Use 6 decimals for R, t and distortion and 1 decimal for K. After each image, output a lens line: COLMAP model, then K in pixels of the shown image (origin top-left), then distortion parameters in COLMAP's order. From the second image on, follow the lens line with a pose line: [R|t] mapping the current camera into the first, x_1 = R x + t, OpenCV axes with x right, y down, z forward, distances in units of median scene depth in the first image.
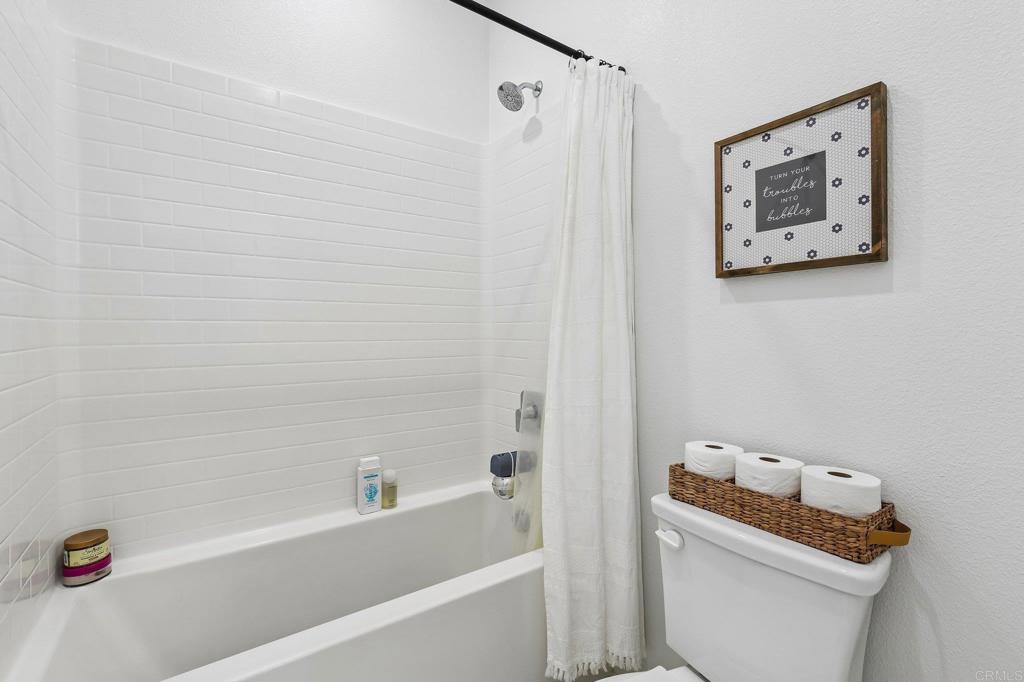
lens RADIAL K [[447.4, 0, 514.4], [0, 447.4, 335.8], [0, 0, 1]] dist [0.004015, 0.000771]
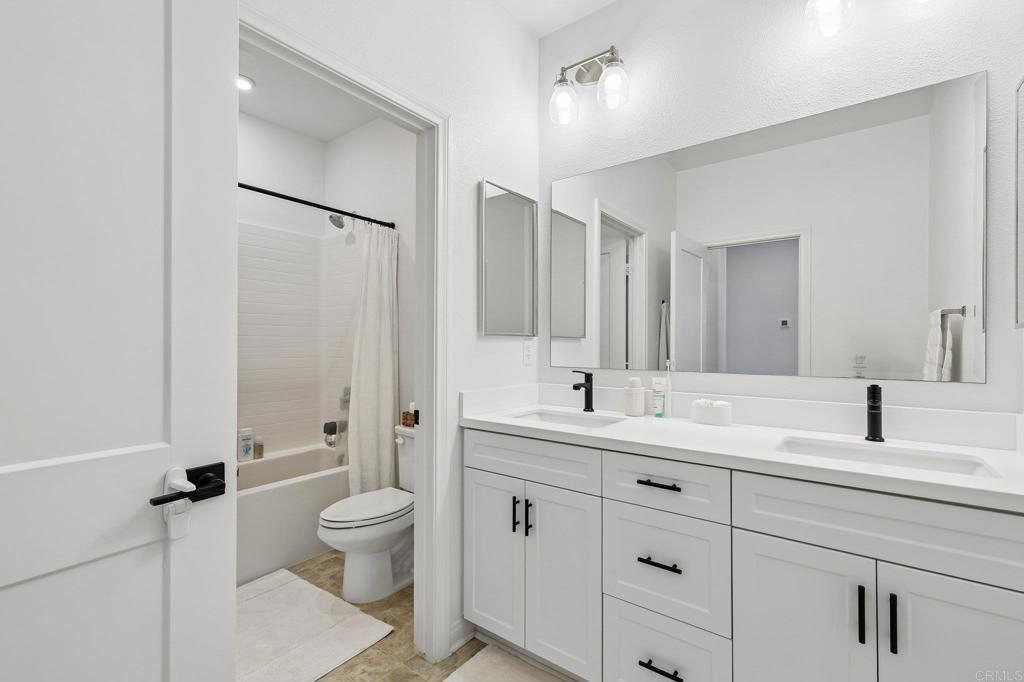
lens RADIAL K [[447.4, 0, 507.2], [0, 447.4, 344.7], [0, 0, 1]] dist [0.004015, 0.000771]
pose [[0.954830, 0.004229, 0.297123, 0.112710], [-0.000026, 0.999900, -0.014147, -0.017923], [-0.297153, 0.013500, 0.954734, -0.909048]]
